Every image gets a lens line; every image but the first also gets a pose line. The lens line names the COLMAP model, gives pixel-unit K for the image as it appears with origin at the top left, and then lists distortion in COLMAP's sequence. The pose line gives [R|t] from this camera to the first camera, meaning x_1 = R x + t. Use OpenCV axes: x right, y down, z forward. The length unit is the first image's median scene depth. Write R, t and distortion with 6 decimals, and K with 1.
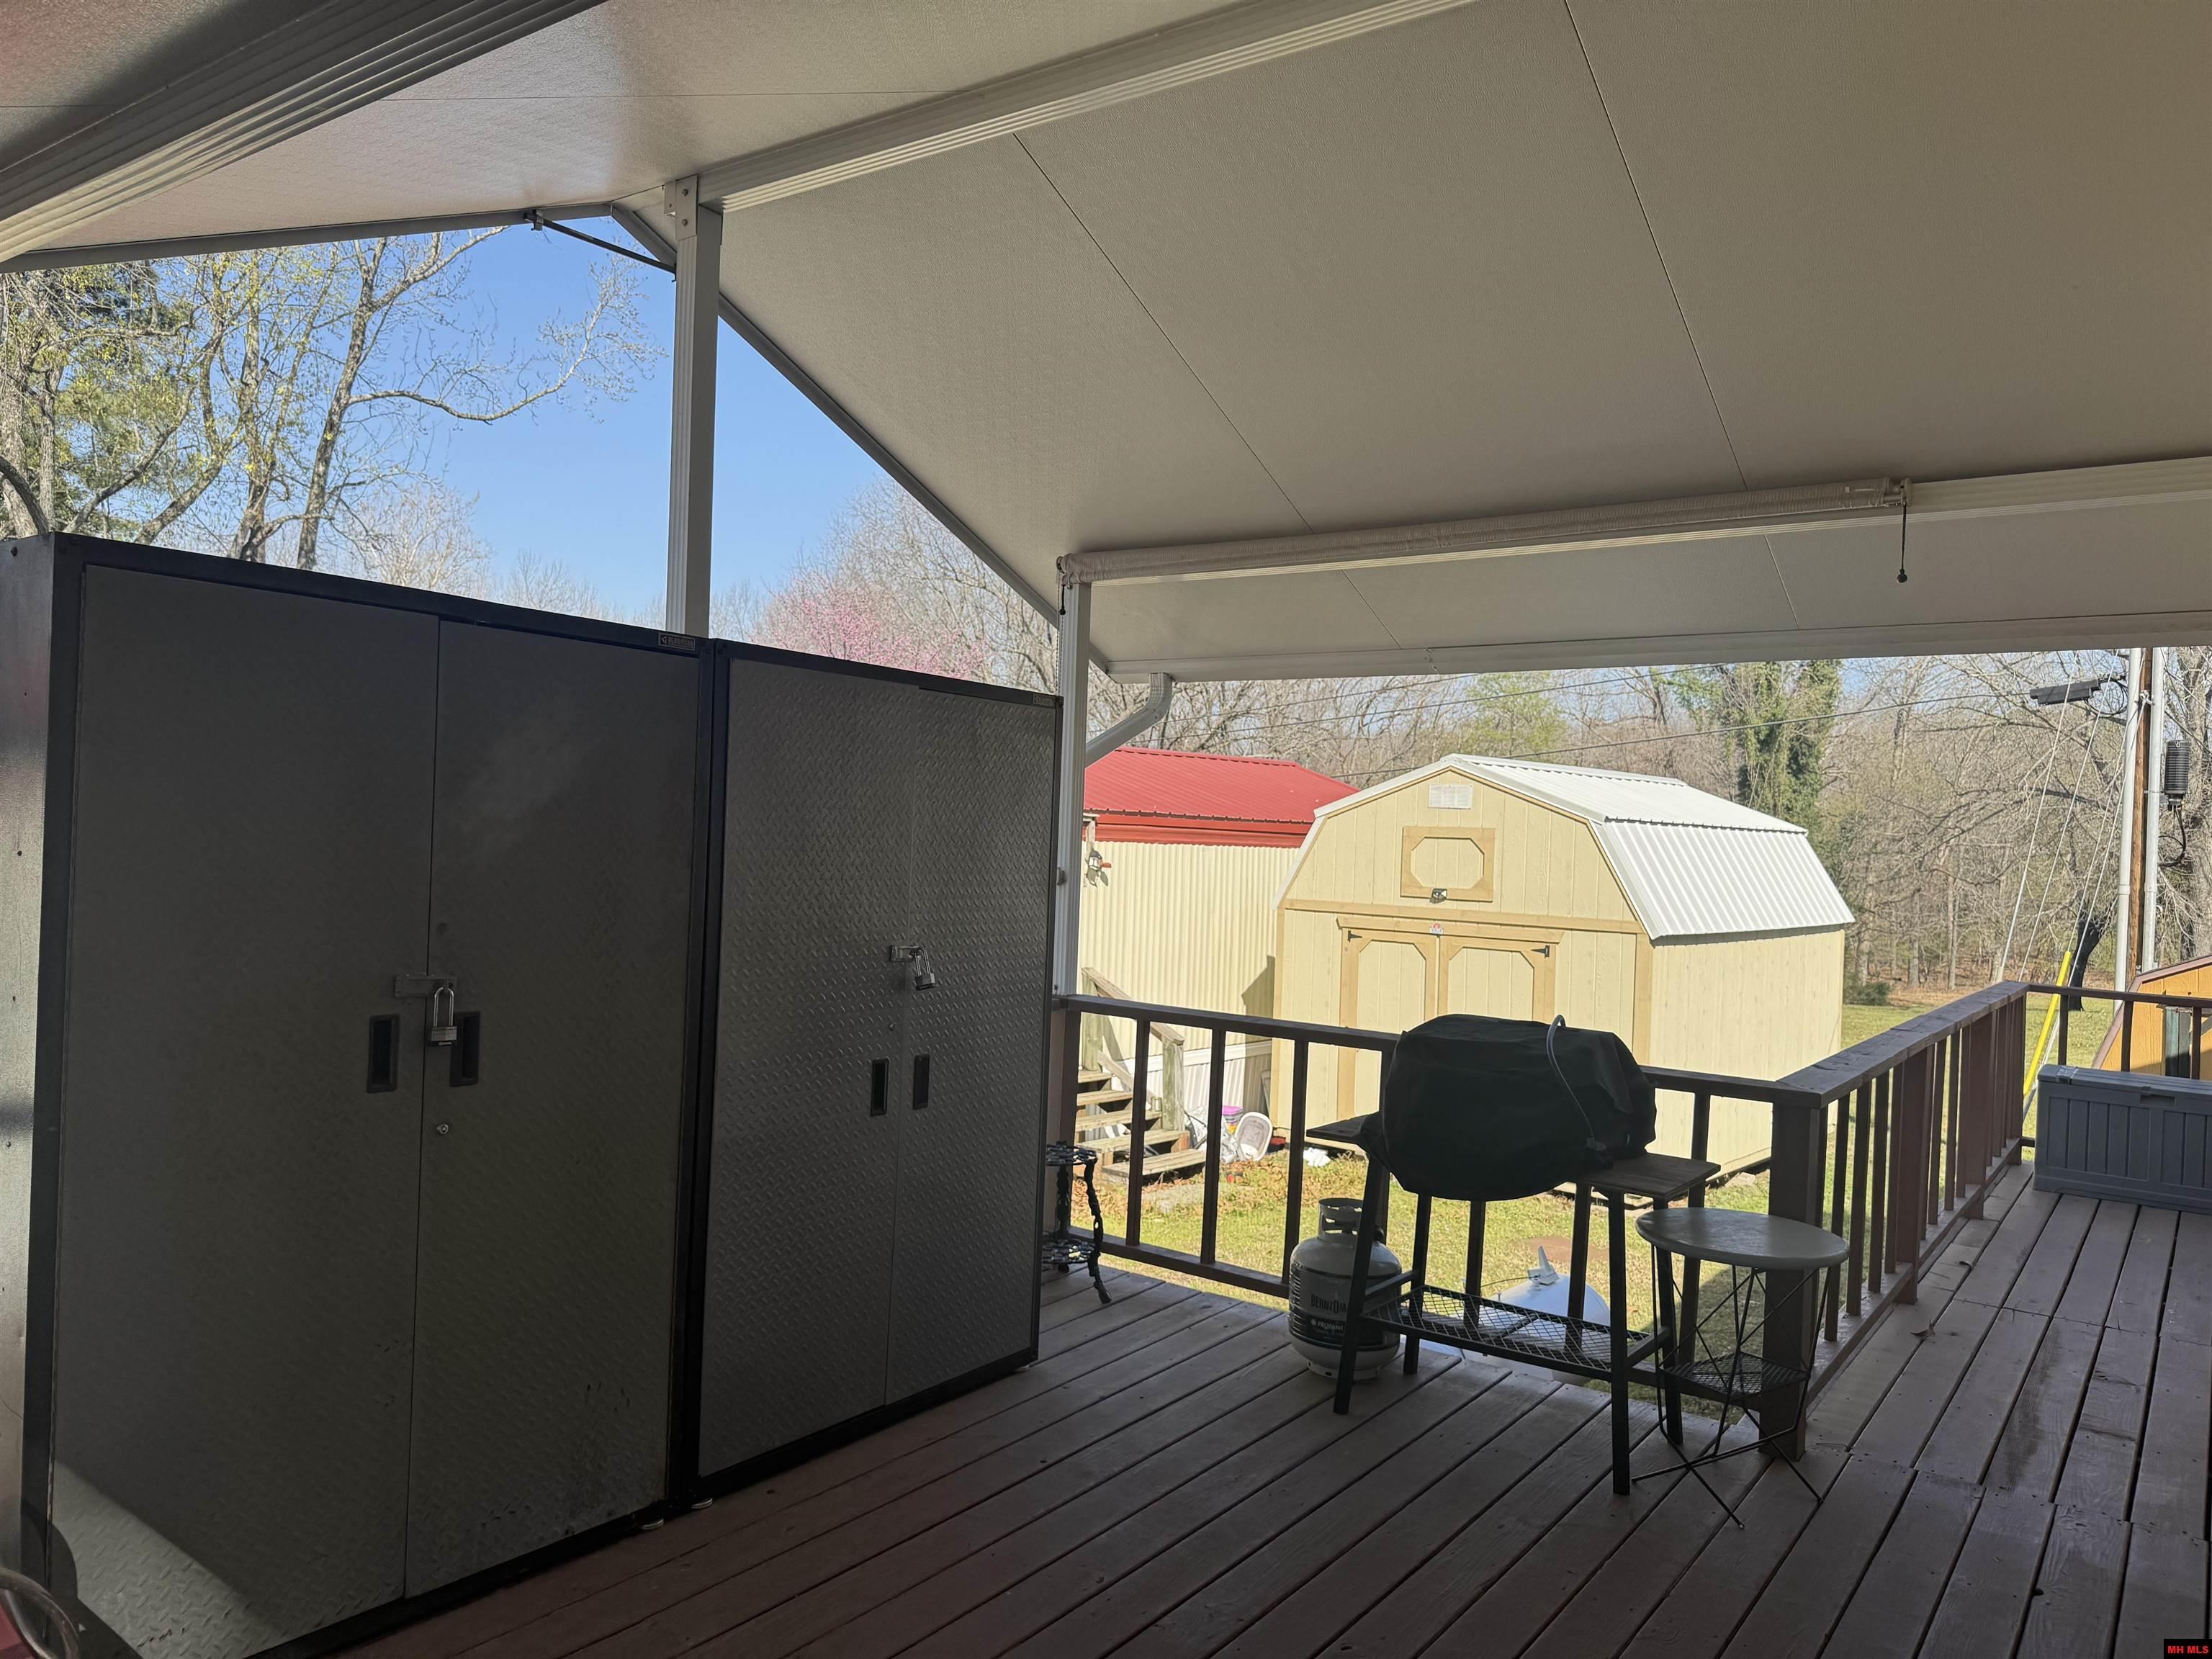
lens RADIAL K [[1553.2, 0, 1100.6], [0, 1553.2, 831.1], [0, 0, 1]] dist [0.033405, -0.023321]
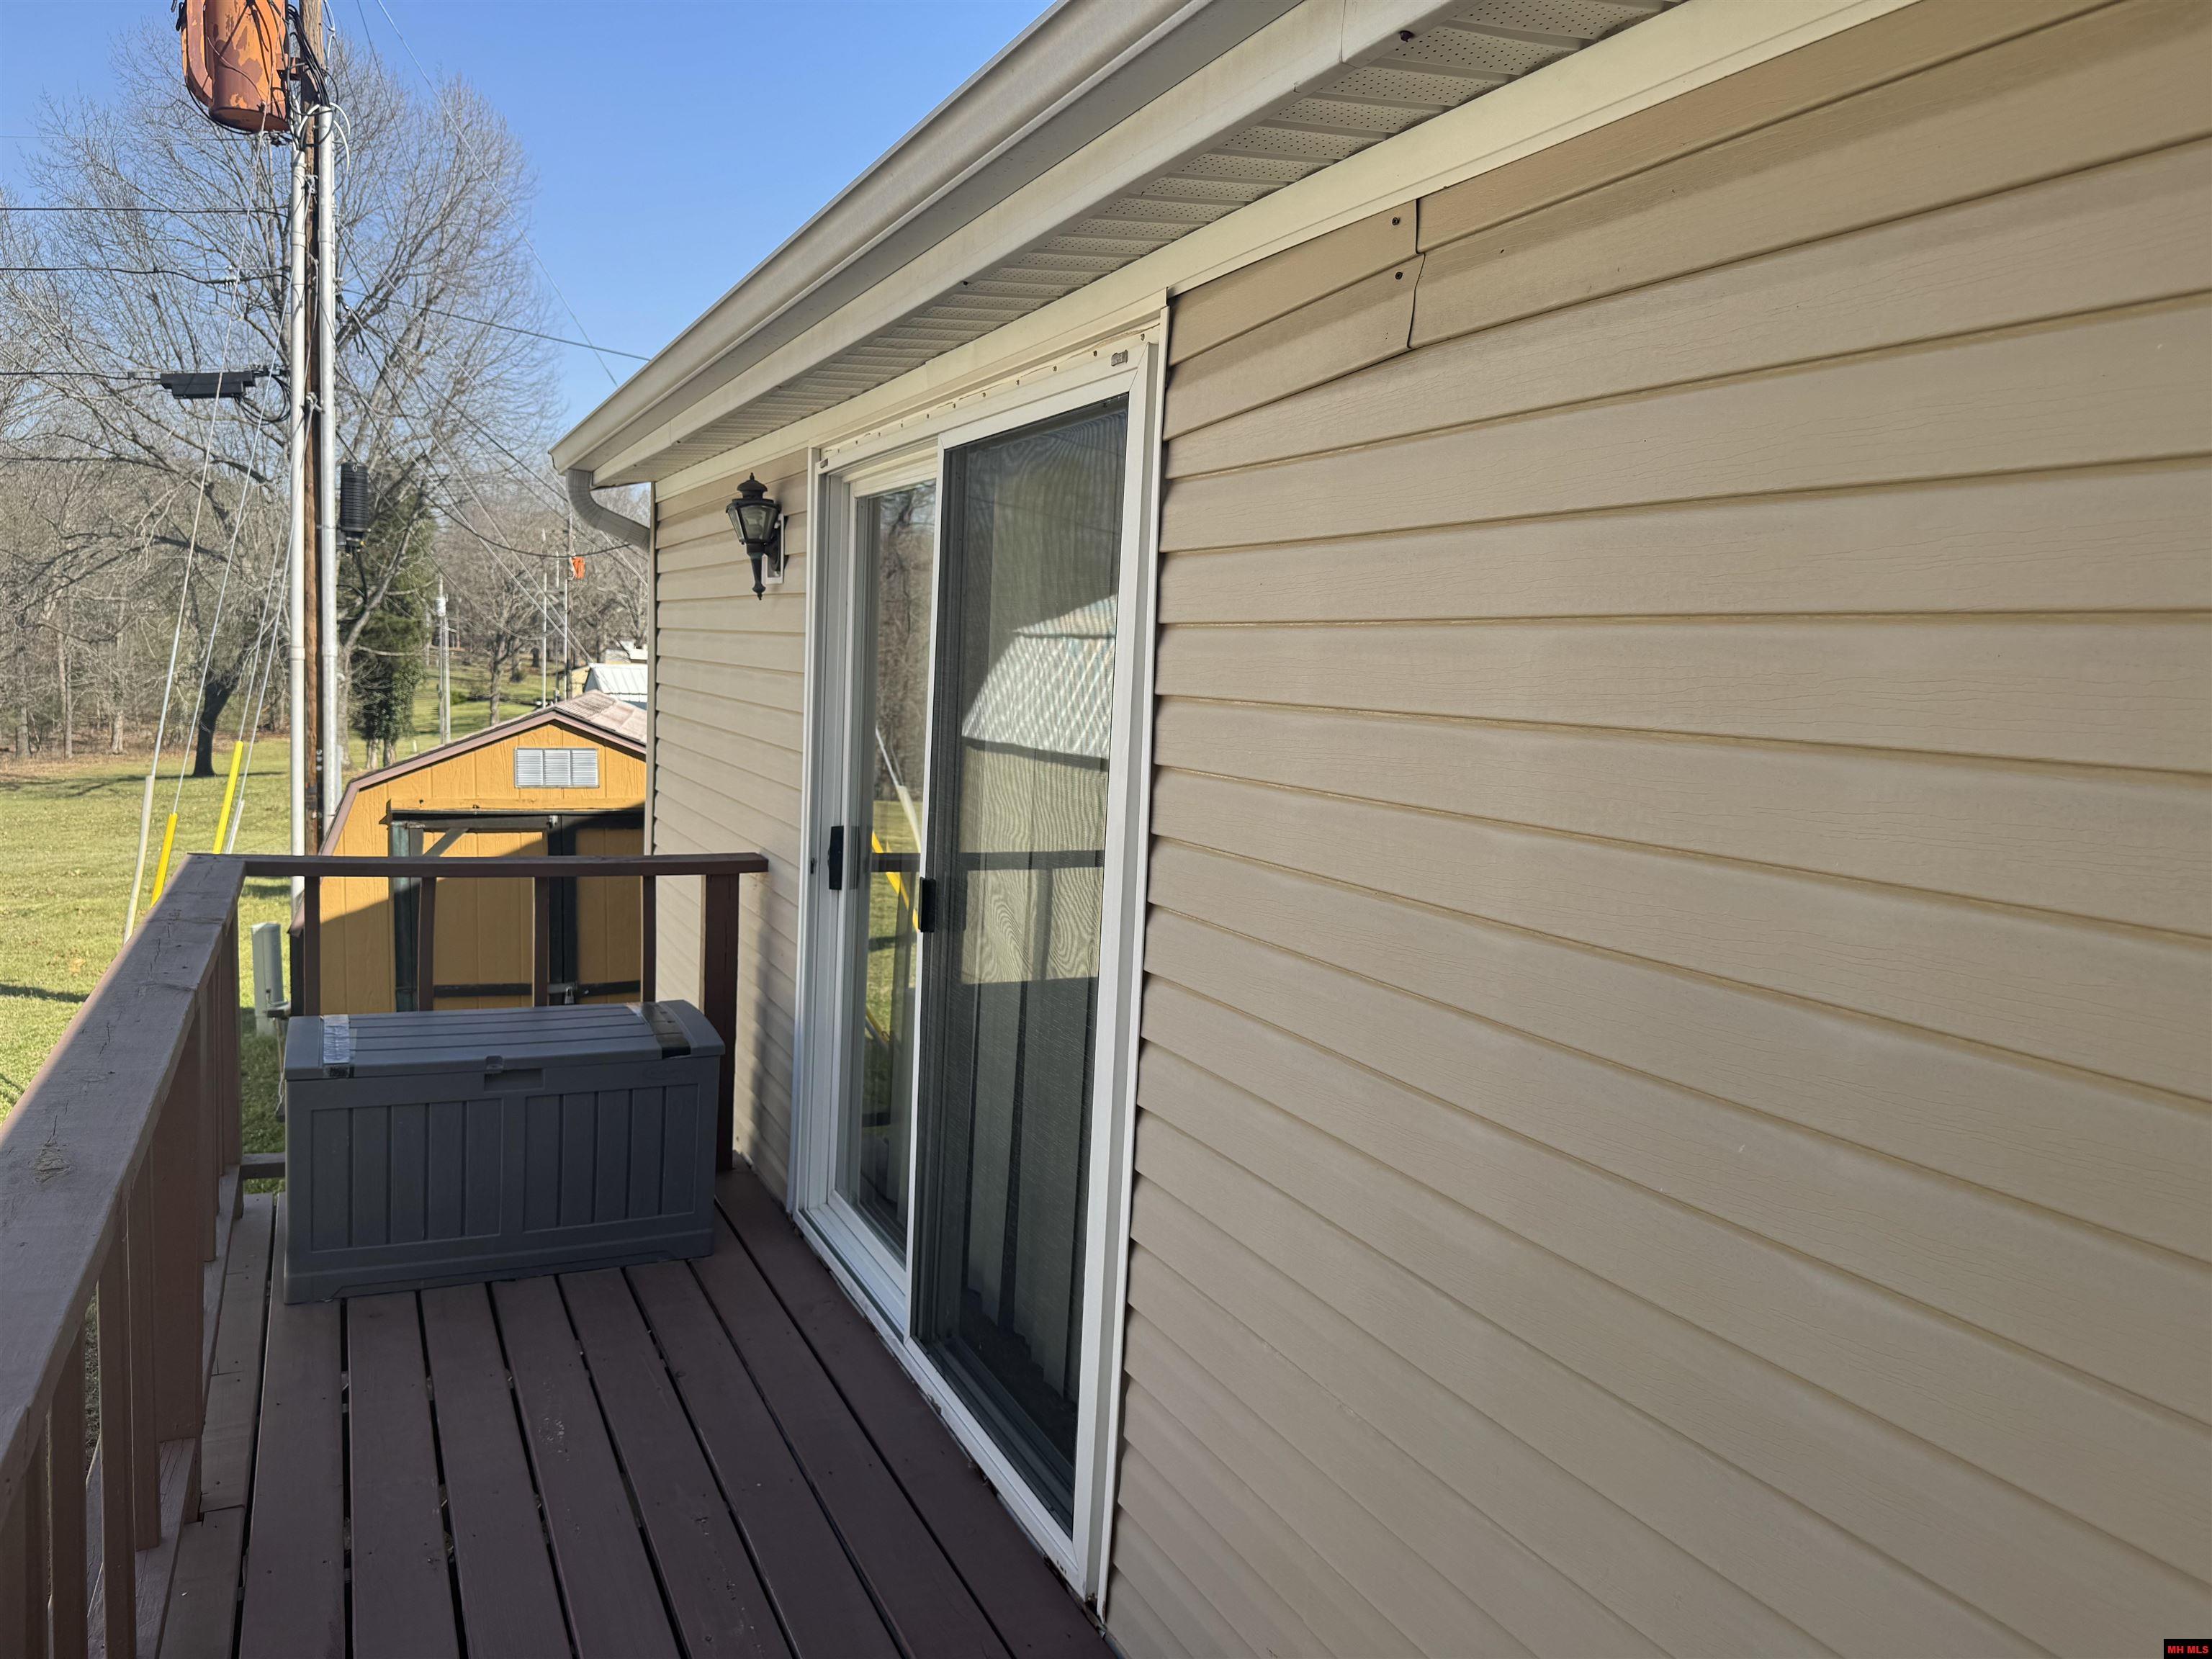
lens RADIAL K [[1553.2, 0, 1099.2], [0, 1553.2, 830.4], [0, 0, 1]] dist [0.033405, -0.023321]
pose [[0.472465, -0.104904, 0.875084, 0.147980], [-0.030616, 0.990338, 0.135250, 0.007003], [-0.880817, -0.090693, 0.464689, 0.273765]]
